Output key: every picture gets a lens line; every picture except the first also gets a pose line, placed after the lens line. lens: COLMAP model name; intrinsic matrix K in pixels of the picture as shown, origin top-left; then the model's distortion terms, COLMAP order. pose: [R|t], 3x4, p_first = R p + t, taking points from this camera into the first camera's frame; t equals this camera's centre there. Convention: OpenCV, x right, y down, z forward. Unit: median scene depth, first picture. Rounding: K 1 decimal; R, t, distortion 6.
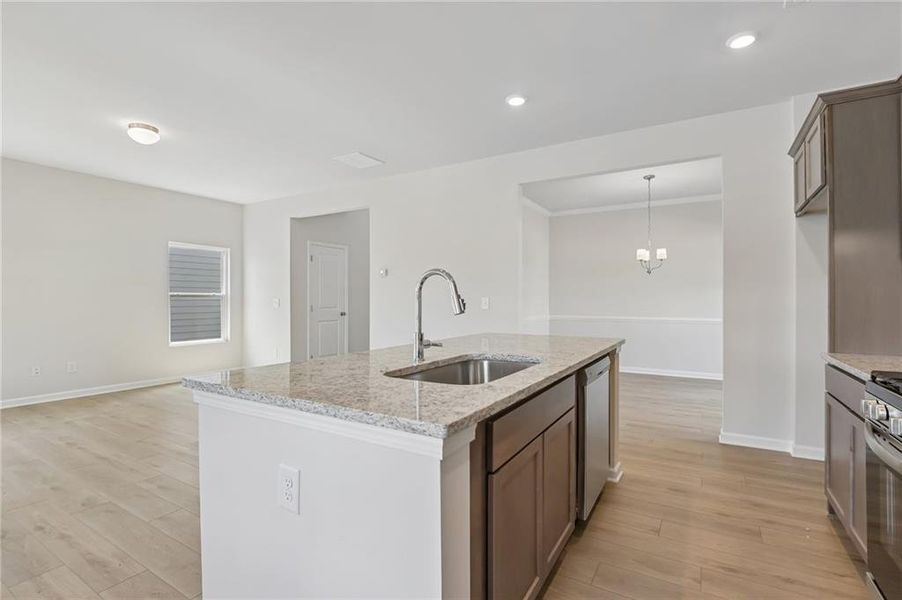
lens RADIAL K [[419.3, 0, 454.1], [0, 419.3, 299.4], [0, 0, 1]] dist [-0.010124, -0.000438]
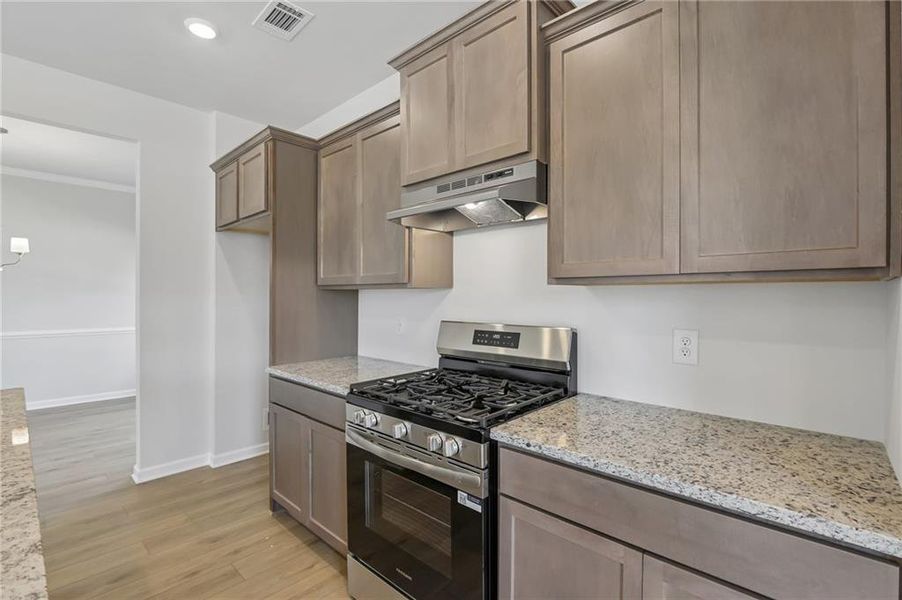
lens RADIAL K [[419.3, 0, 454.1], [0, 419.3, 299.4], [0, 0, 1]] dist [-0.010124, -0.000438]
pose [[0.209945, -0.000695, 0.977713, -0.061456], [-0.006990, 0.999973, 0.002212, -0.043711], [-0.977688, -0.007299, 0.209934, 0.257010]]
